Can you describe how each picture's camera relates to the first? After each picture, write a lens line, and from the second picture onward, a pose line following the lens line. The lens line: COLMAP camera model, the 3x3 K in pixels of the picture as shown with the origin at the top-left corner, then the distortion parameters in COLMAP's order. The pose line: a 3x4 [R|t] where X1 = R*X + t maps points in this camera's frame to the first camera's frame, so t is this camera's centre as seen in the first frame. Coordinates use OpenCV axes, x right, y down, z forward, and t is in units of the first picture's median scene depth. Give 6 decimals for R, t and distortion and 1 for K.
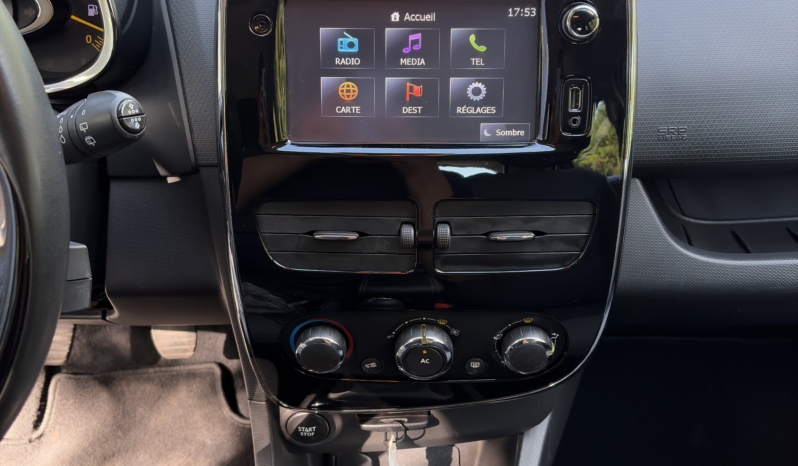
lens RADIAL K [[595.6, 0, 399.0], [0, 595.6, 233.0], [0, 0, 1]] dist [-0.047918, 0.000540]
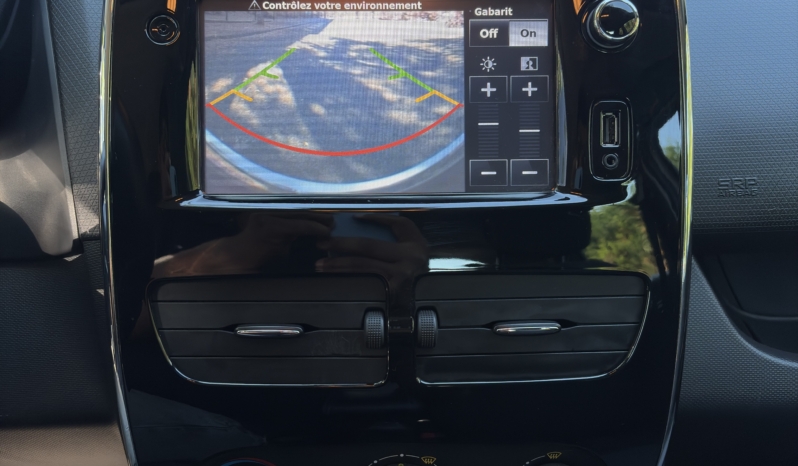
lens RADIAL K [[707.2, 0, 399.0], [0, 707.2, 233.0], [0, 0, 1]] dist [0.009605, -0.004344]
pose [[0.999318, -0.010406, 0.035419, 0.014402], [0.015977, 0.986849, -0.160850, 0.026794], [-0.033279, 0.161306, 0.986343, 0.185927]]
